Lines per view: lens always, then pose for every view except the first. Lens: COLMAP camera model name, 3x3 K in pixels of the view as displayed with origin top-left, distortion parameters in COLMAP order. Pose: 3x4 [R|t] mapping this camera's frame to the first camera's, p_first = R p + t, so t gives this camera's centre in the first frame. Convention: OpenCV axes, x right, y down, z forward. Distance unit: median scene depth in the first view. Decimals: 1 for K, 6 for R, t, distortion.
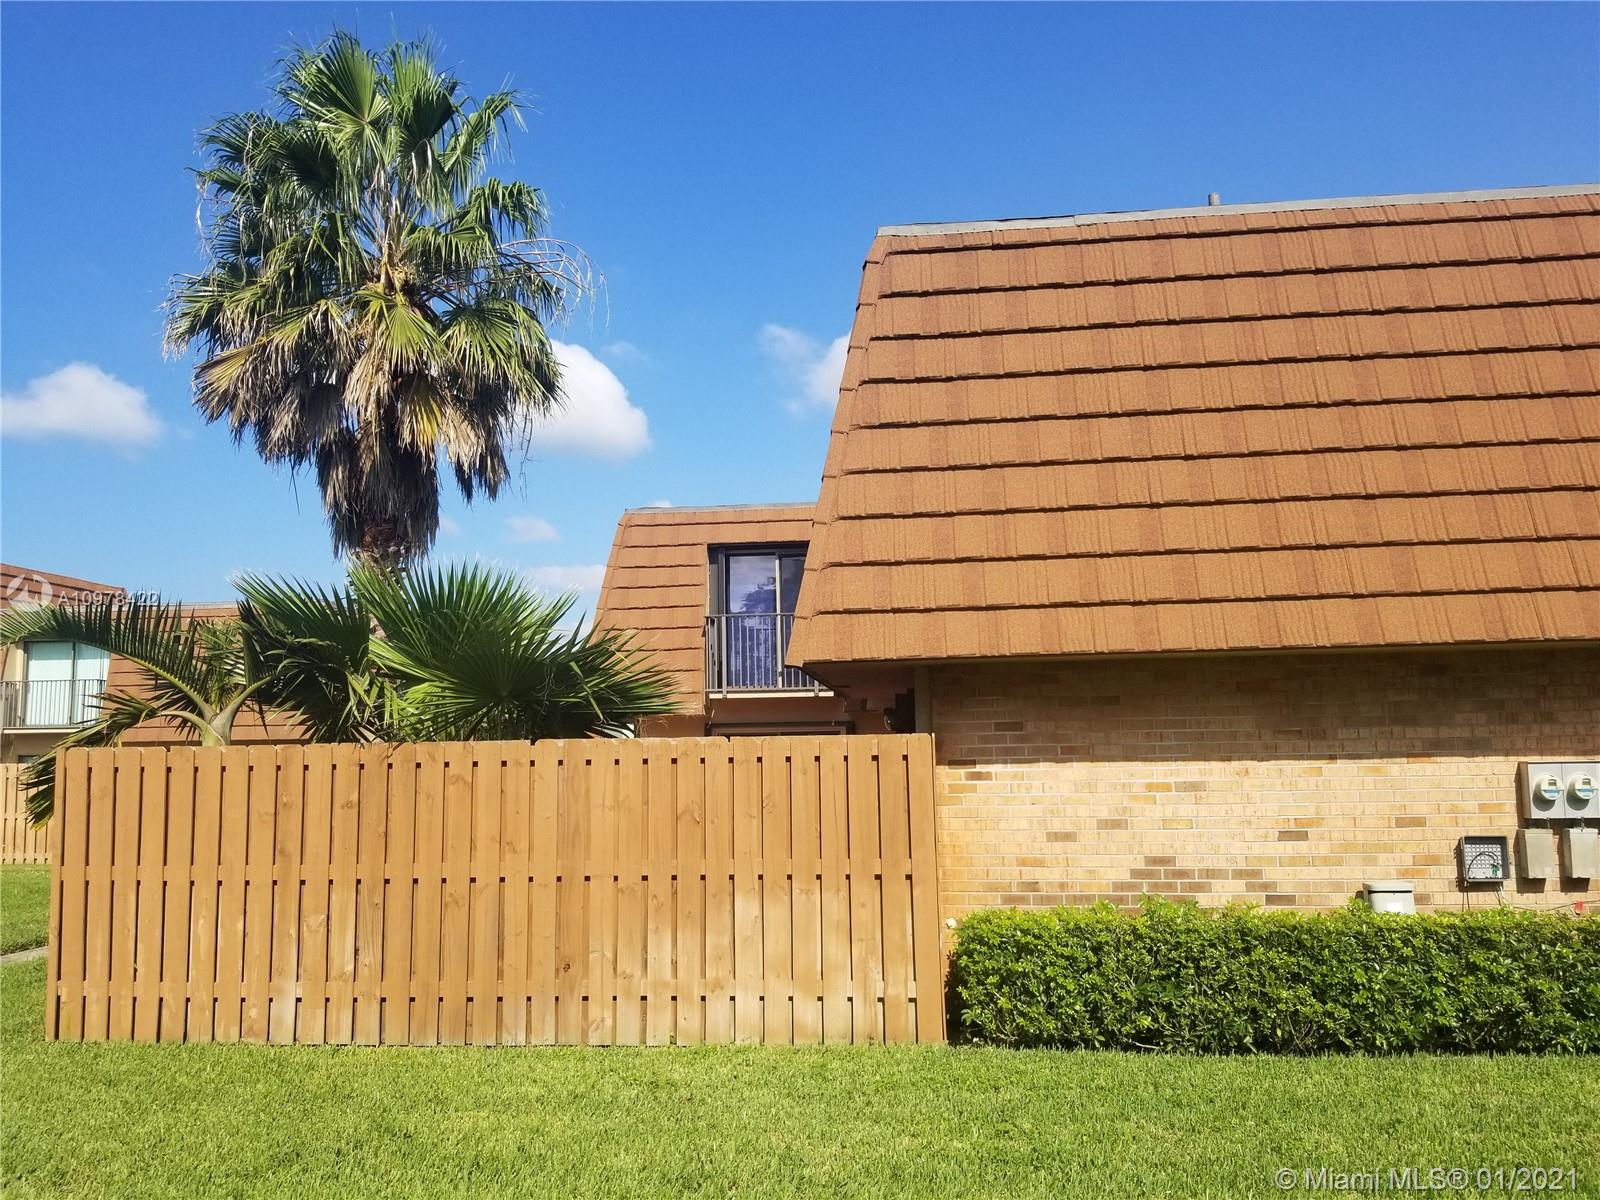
lens RADIAL K [[1247.2, 0, 801.4], [0, 1247.2, 616.3], [0, 0, 1]] dist [0.008233, -0.015318]
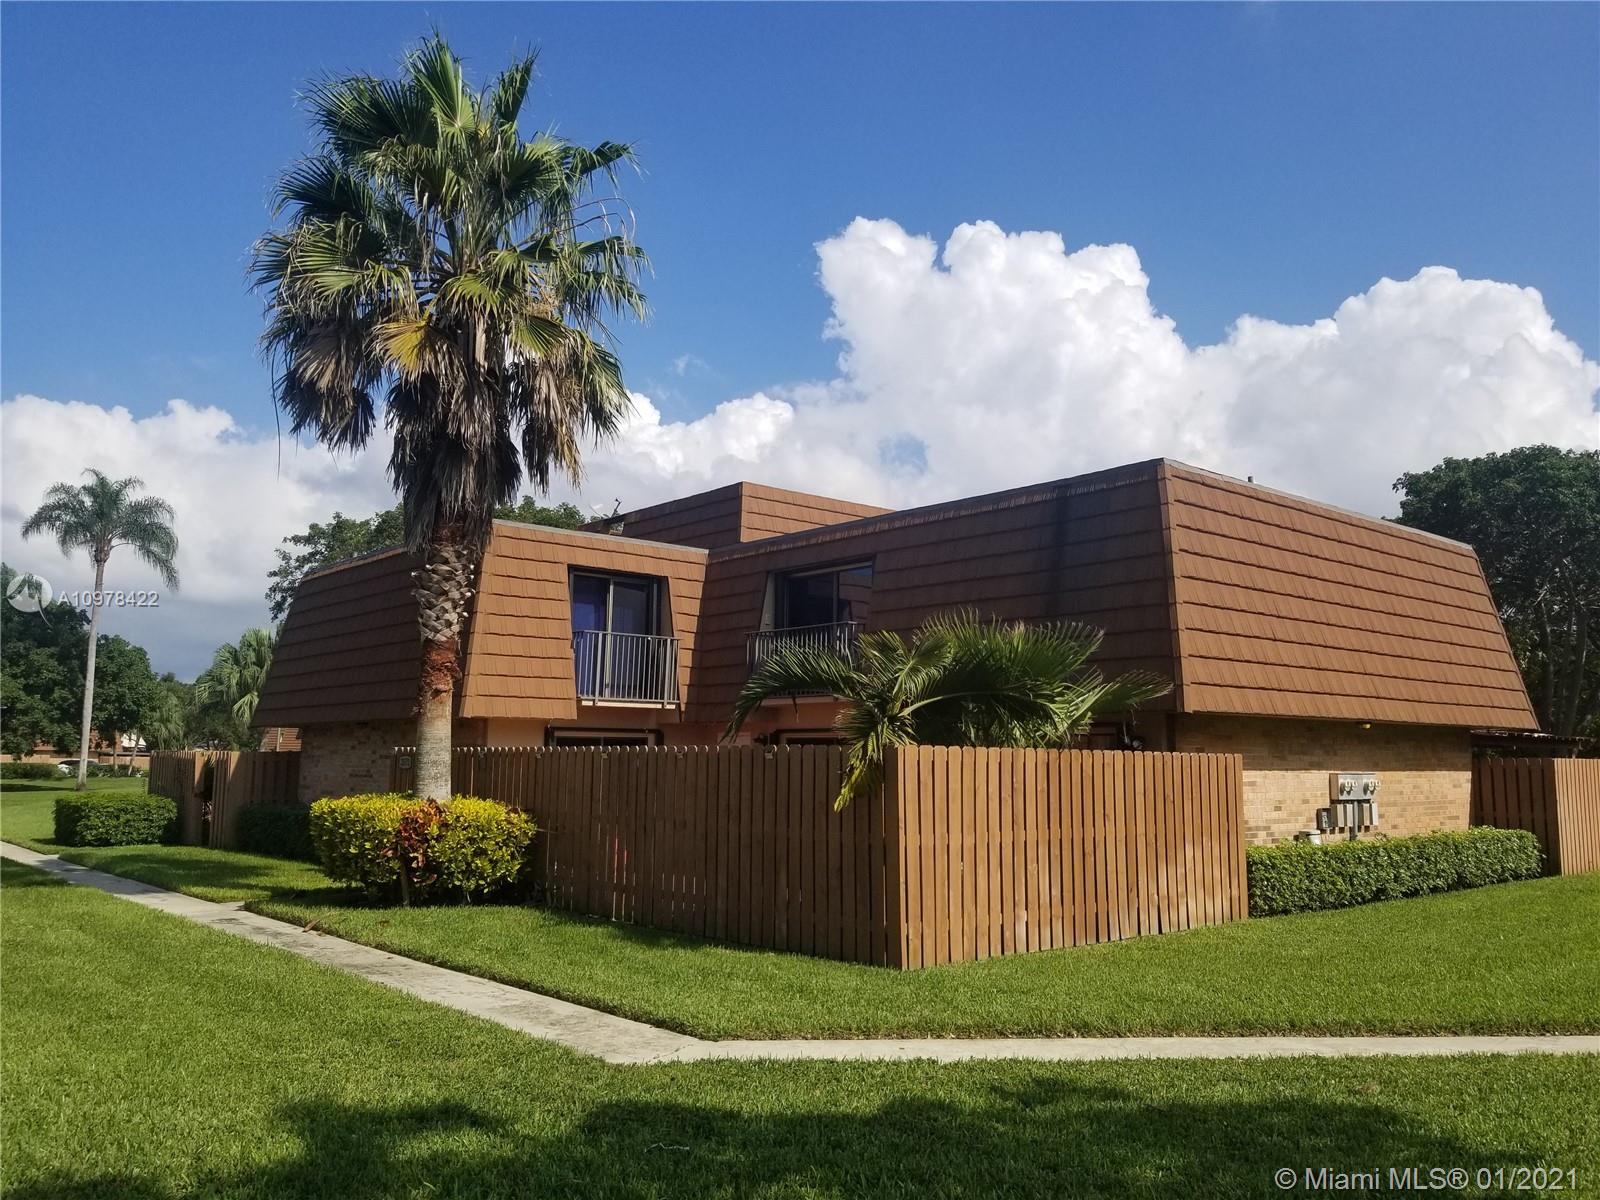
lens RADIAL K [[1247.2, 0, 804.5], [0, 1247.2, 588.9], [0, 0, 1]] dist [0.008233, -0.015318]
pose [[0.673517, 0.123717, 0.728745, -1.648937], [-0.103339, 0.991971, -0.072896, 0.051035], [-0.731912, -0.026211, 0.680894, 0.201665]]
